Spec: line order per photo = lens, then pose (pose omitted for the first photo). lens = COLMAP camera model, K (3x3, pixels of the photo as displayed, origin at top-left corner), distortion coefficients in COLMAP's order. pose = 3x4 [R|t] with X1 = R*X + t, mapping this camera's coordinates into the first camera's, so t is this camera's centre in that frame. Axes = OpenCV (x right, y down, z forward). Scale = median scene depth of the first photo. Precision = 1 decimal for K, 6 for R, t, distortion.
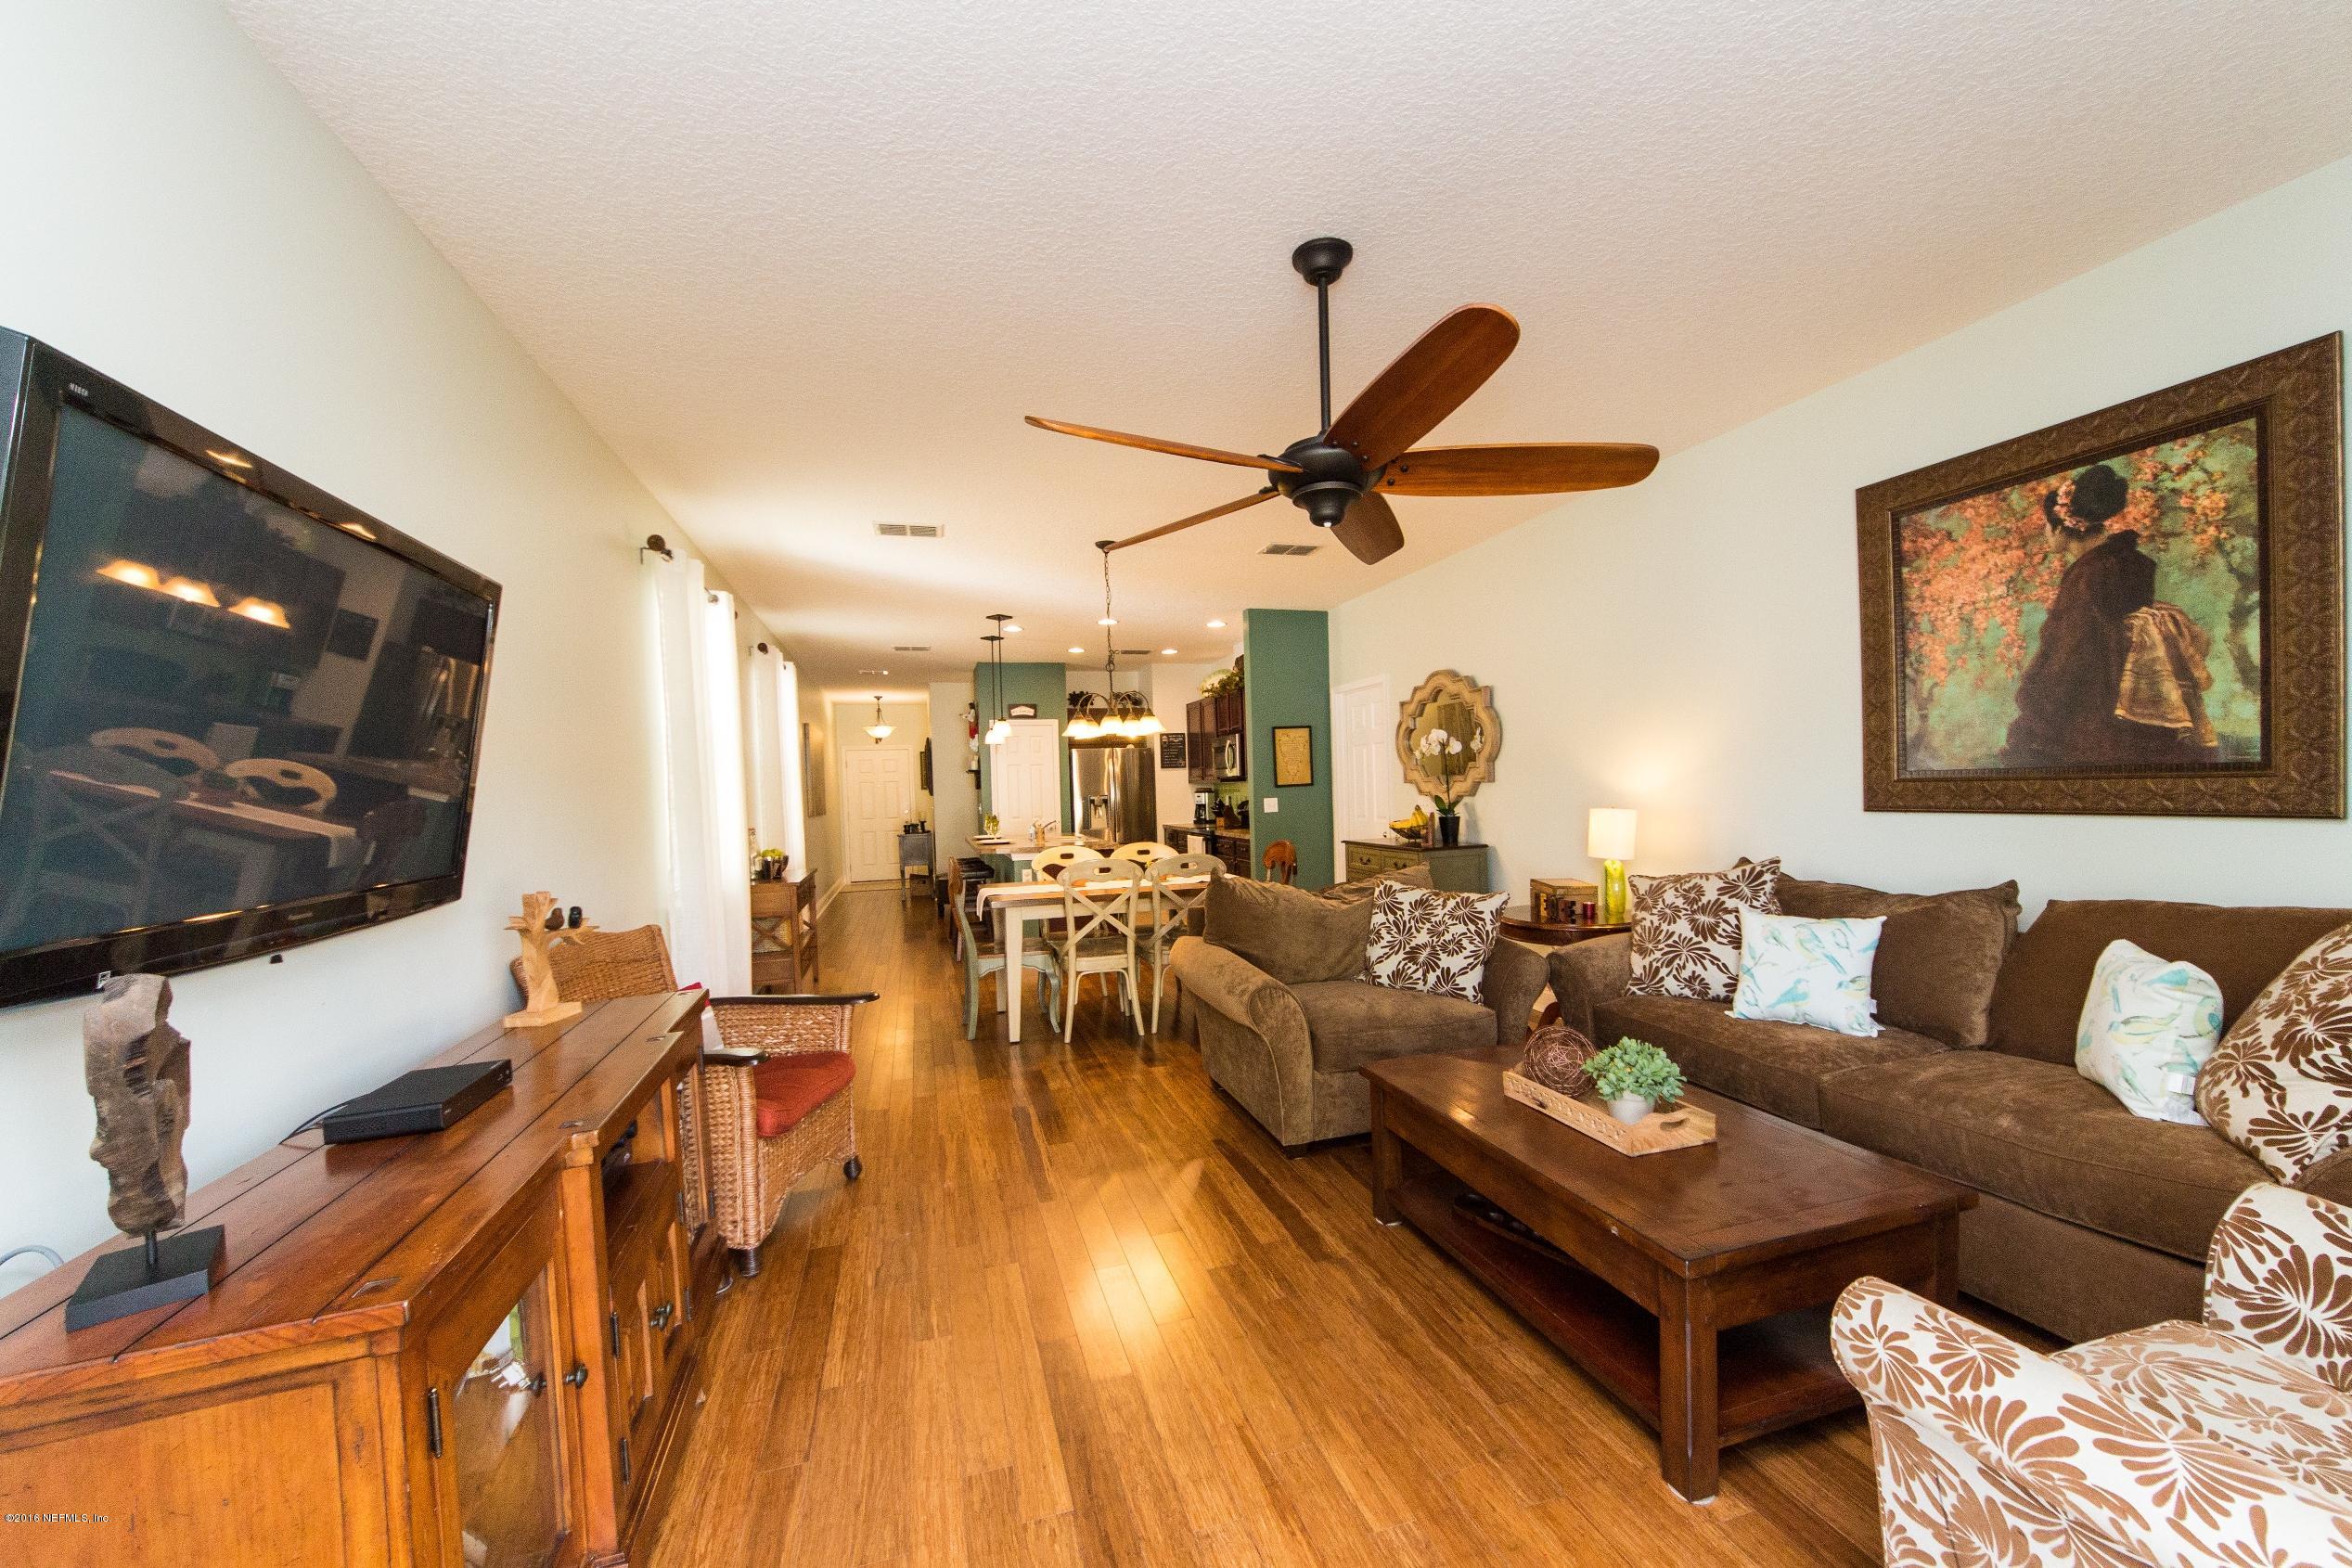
lens RADIAL K [[900.3, 0, 1185.4], [0, 900.3, 805.6], [0, 0, 1]] dist [-0.000813, -0.000197]
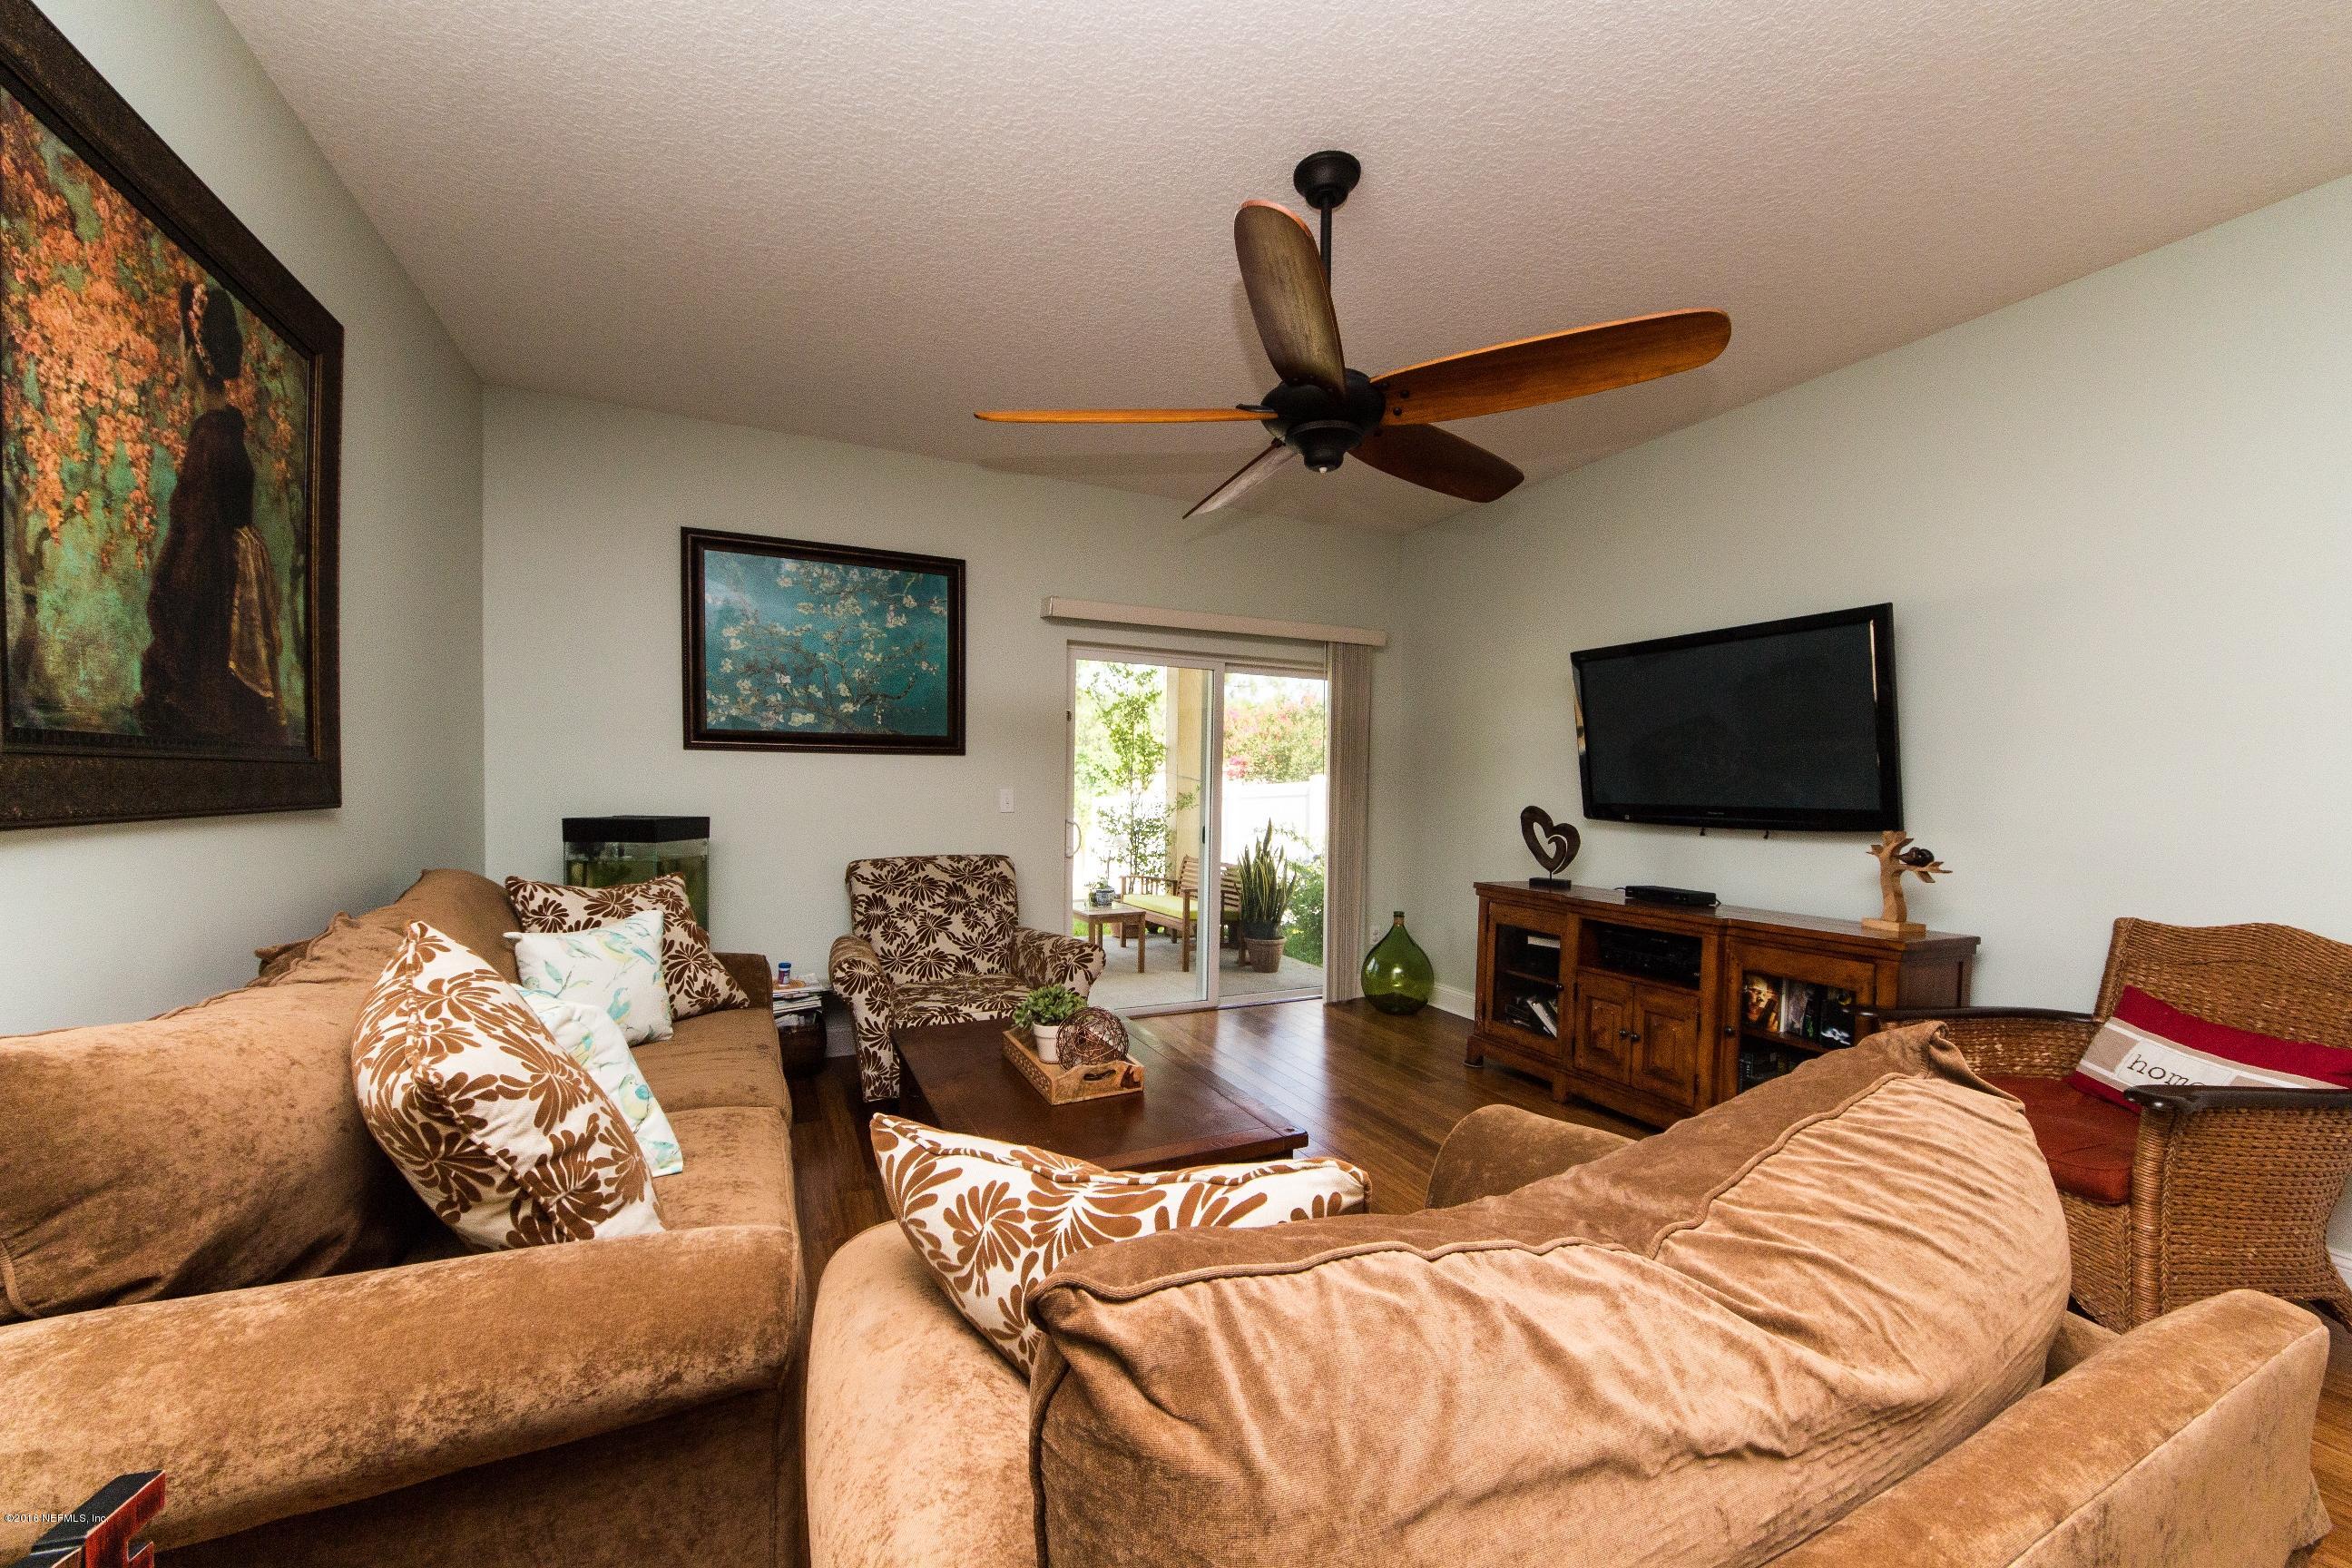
lens RADIAL K [[884.8, 0, 1175.9], [0, 884.8, 812.2], [0, 0, 1]] dist [0.001058, 0.000017]
pose [[-0.988443, 0.022758, -0.149875, 0.365258], [0.014869, 0.998455, 0.053547, -0.014236], [0.150862, 0.050699, -0.987254, 1.537573]]
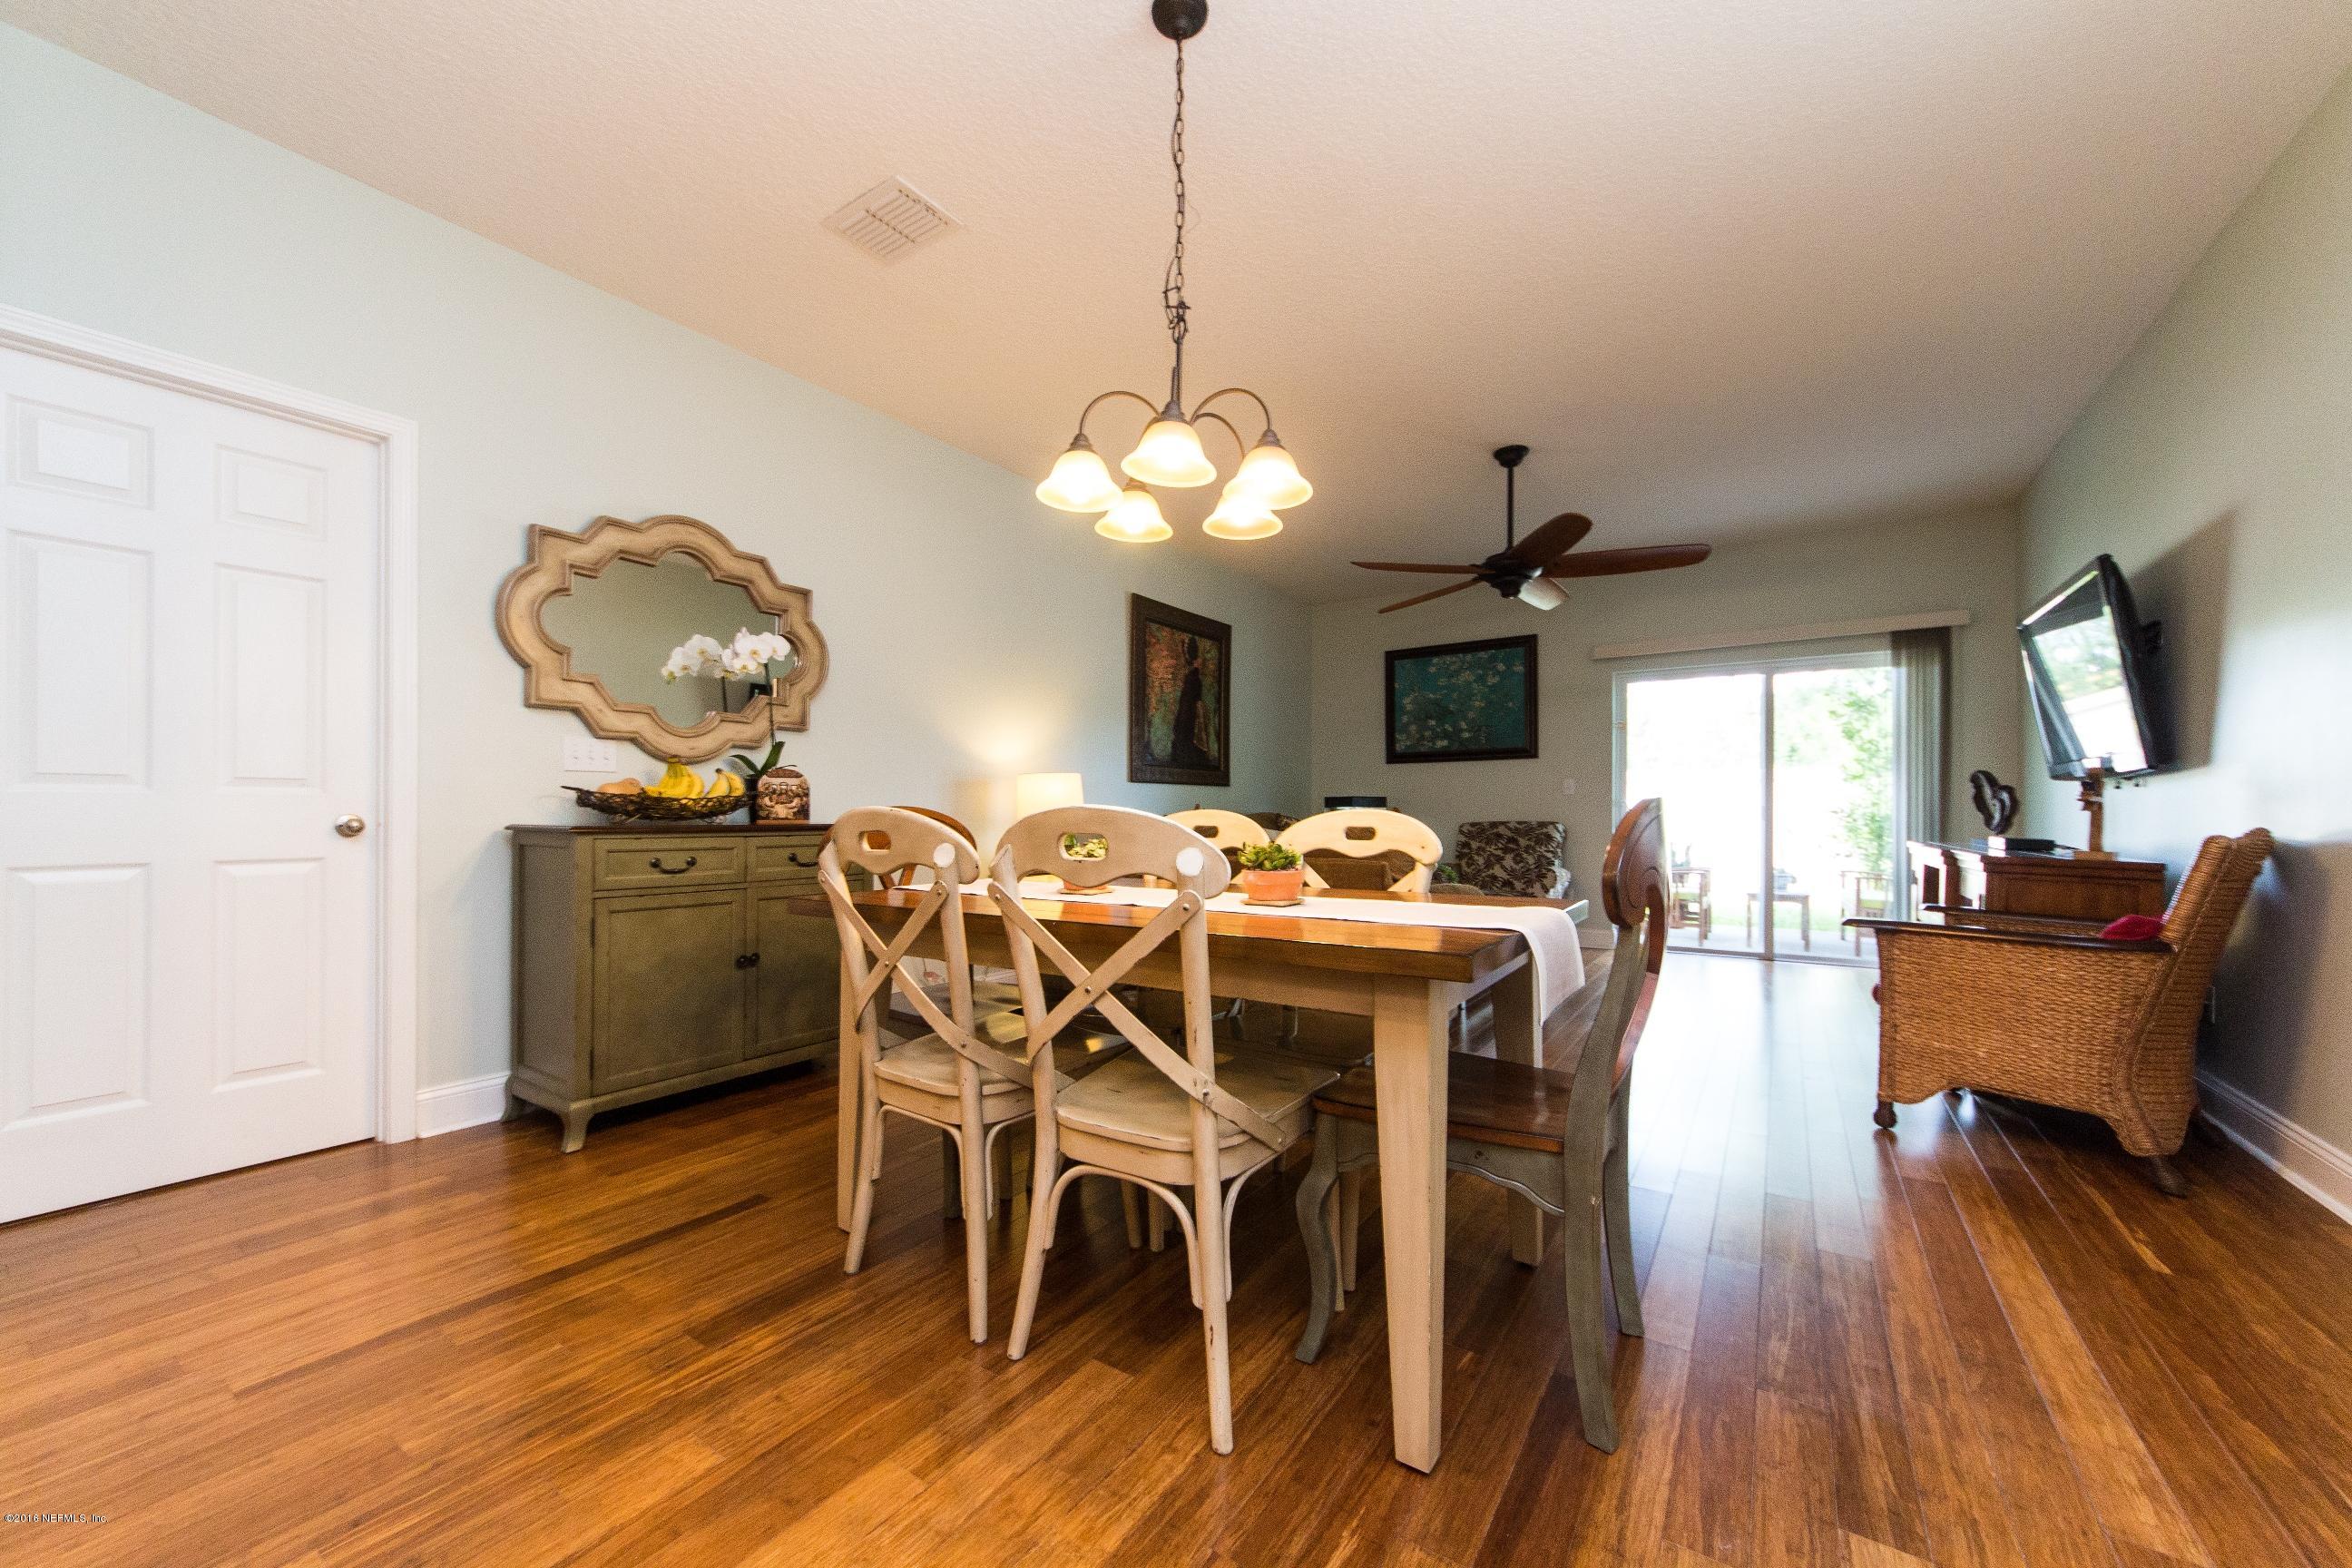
lens RADIAL K [[884.8, 0, 1175.9], [0, 884.8, 812.2], [0, 0, 1]] dist [0.001058, 0.000017]
pose [[-0.628432, 0.031542, 0.777225, -0.645079], [0.033525, 0.999347, -0.013450, 0.097645], [-0.777142, 0.017604, -0.629079, 2.166244]]
